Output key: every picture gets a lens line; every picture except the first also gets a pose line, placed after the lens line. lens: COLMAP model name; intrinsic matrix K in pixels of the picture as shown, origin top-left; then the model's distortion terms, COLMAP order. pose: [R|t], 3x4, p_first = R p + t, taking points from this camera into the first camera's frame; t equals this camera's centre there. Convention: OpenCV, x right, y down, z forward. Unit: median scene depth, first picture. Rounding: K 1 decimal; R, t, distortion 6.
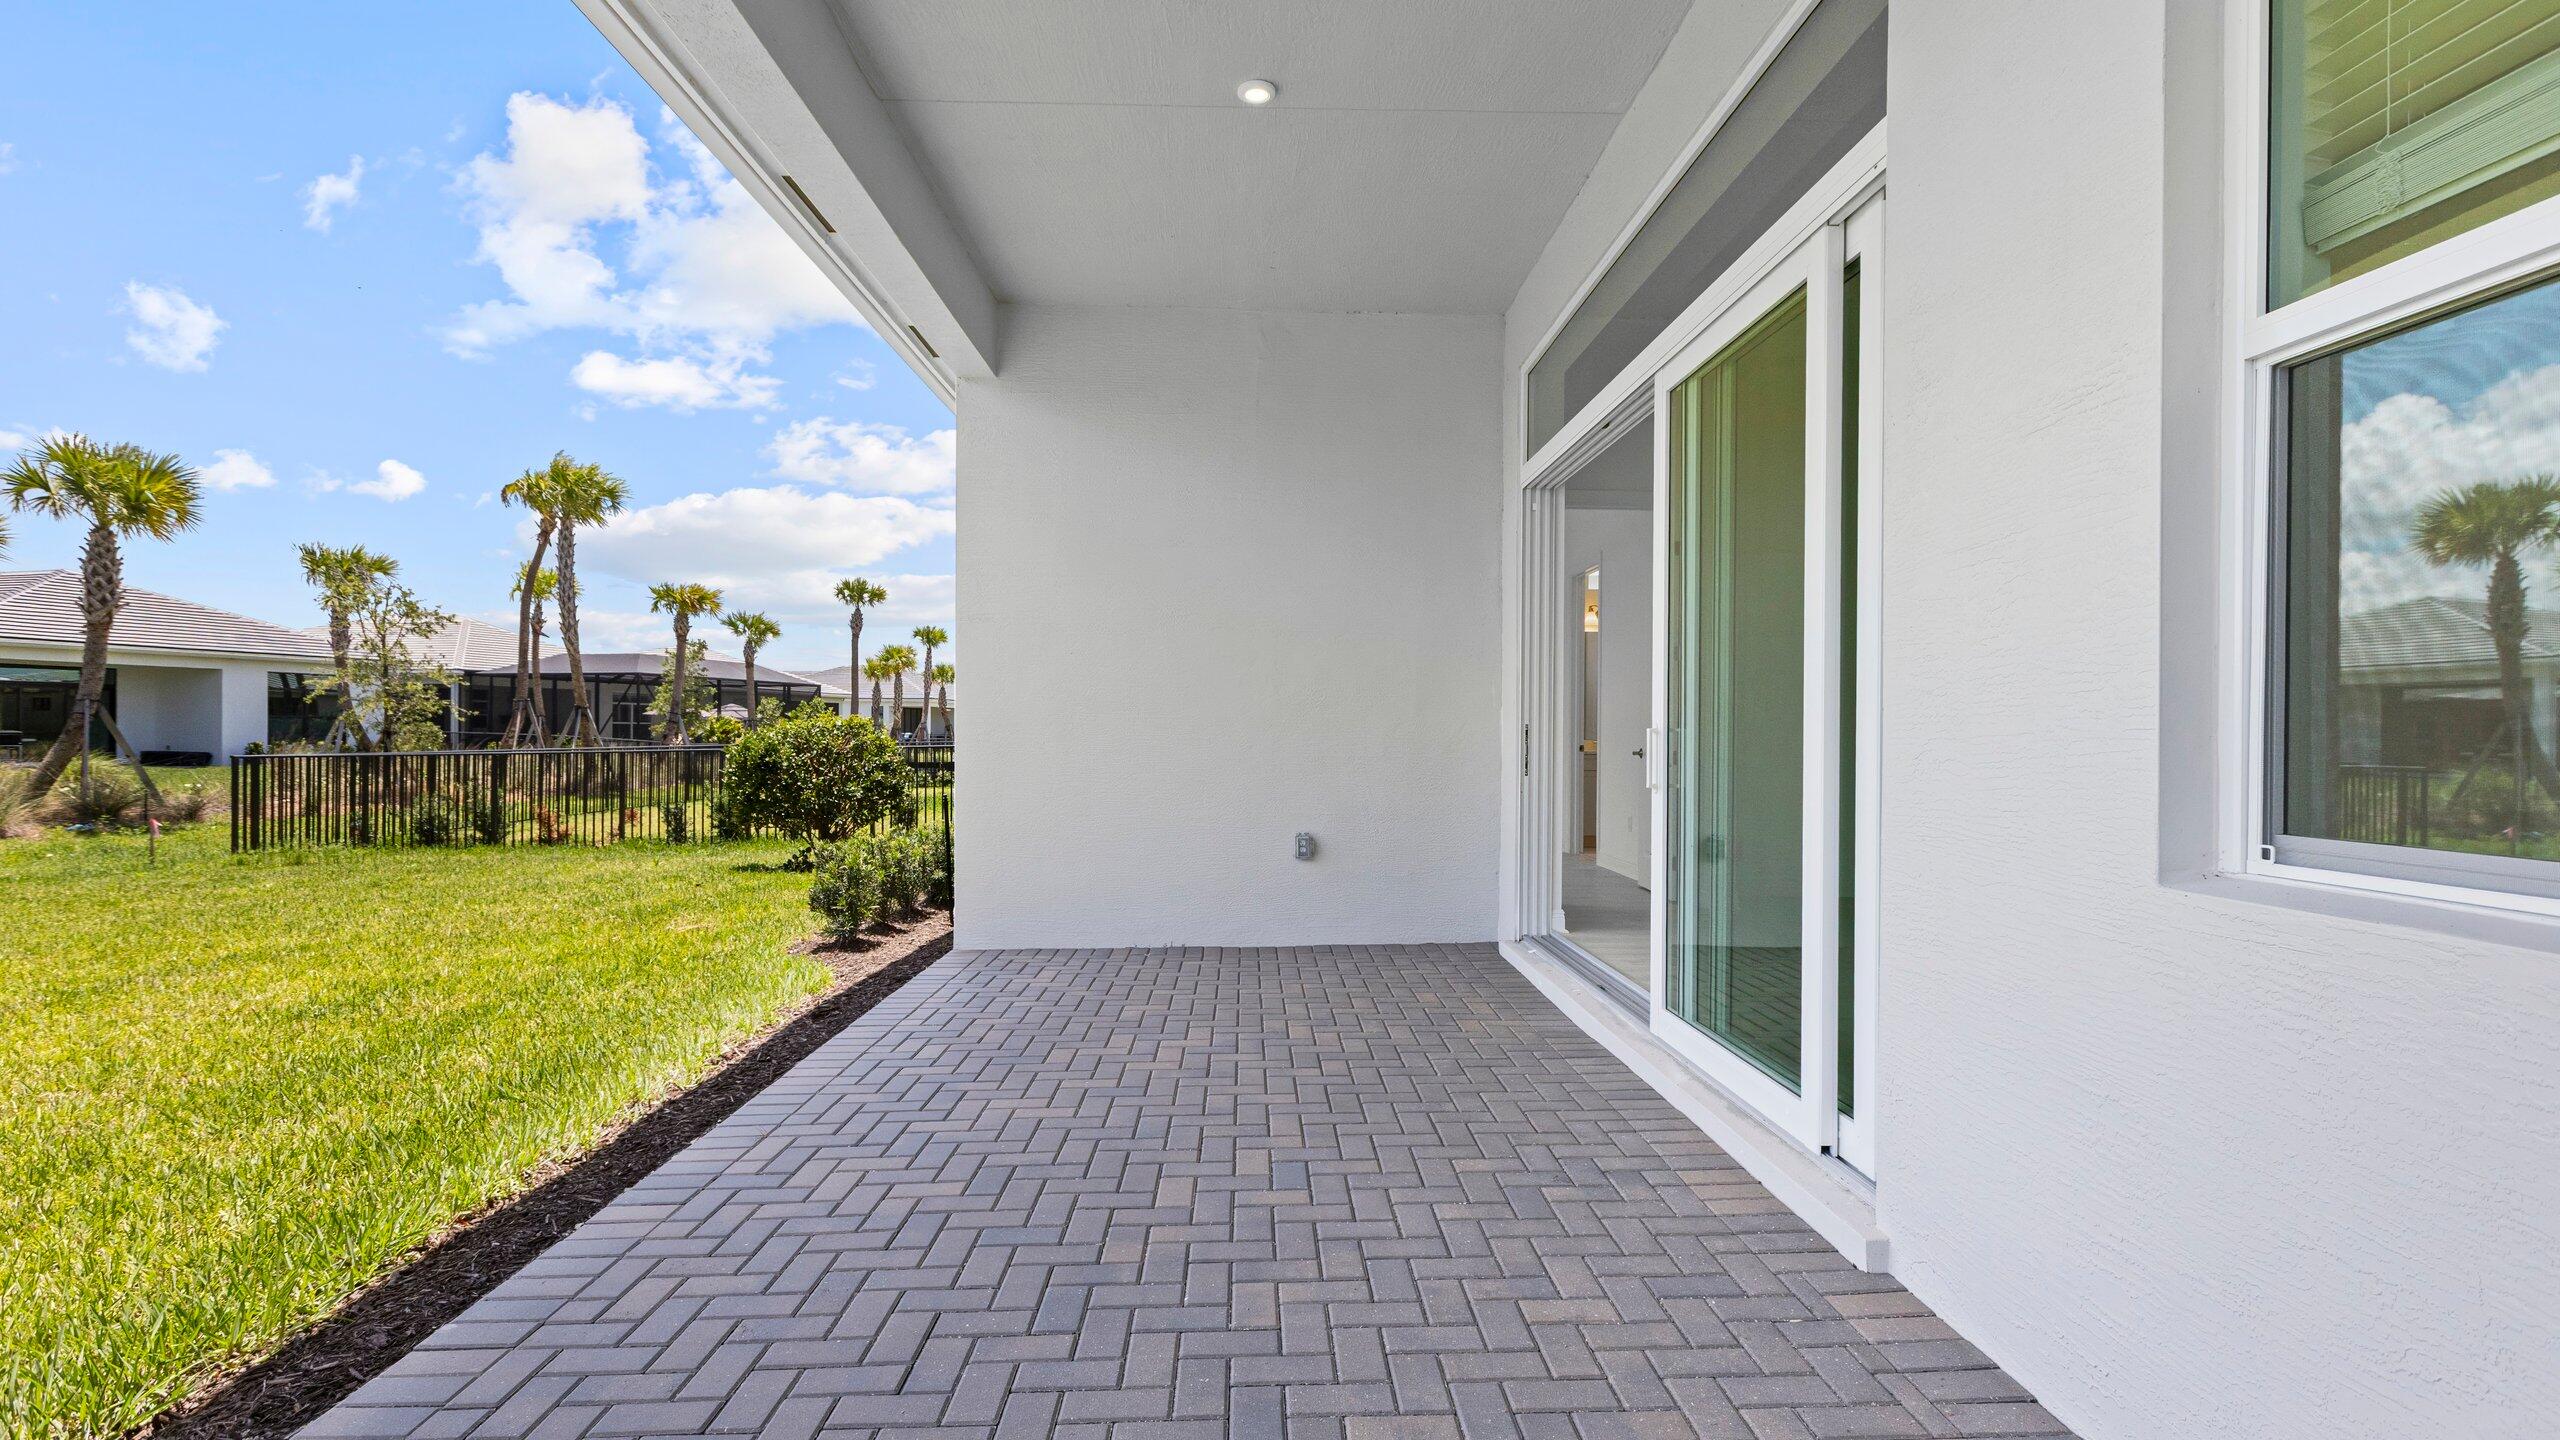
lens RADIAL K [[1193.8, 0, 1247.6], [0, 1193.8, 738.8], [0, 0, 1]] dist [0.008164, -0.000290]
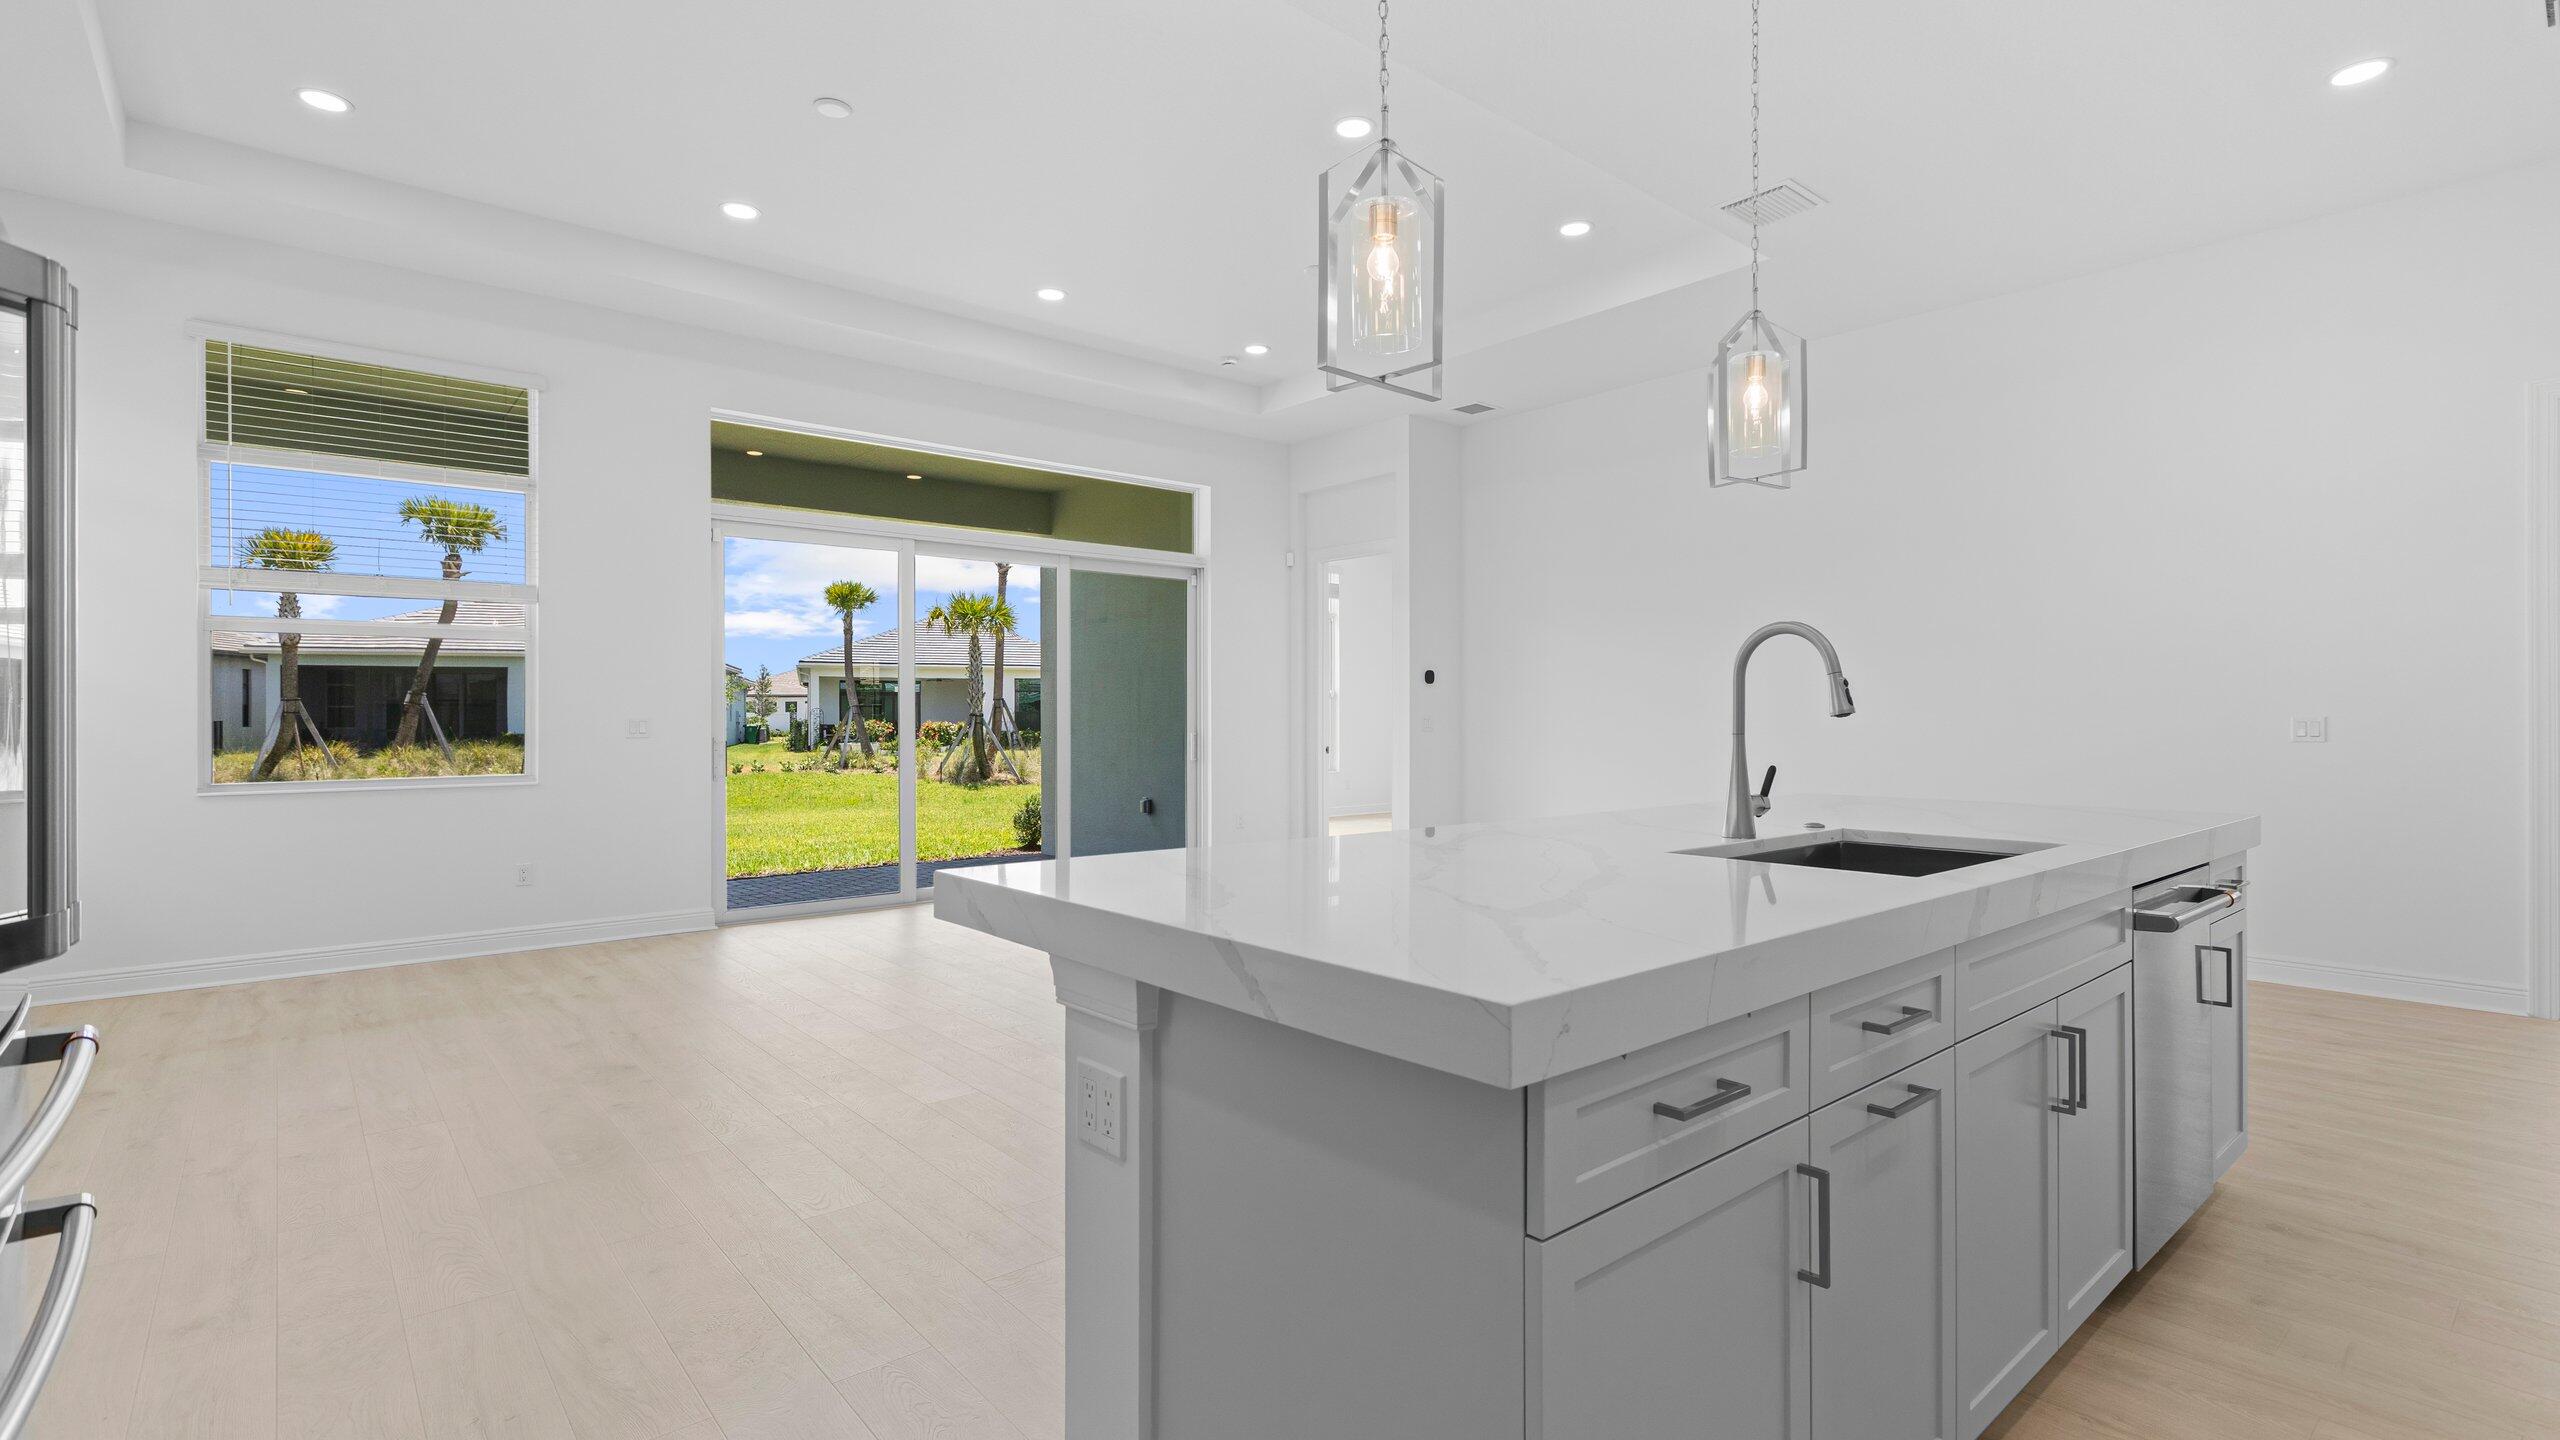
lens RADIAL K [[1160.9, 0, 1282.8], [0, 1160.9, 708.8], [0, 0, 1]] dist [-0.004725, -0.000965]
pose [[0.641514, -0.011085, -0.767031, 1.338672], [0.001975, 0.999916, -0.012799, -0.019488], [0.767109, 0.006696, 0.641482, 0.133793]]
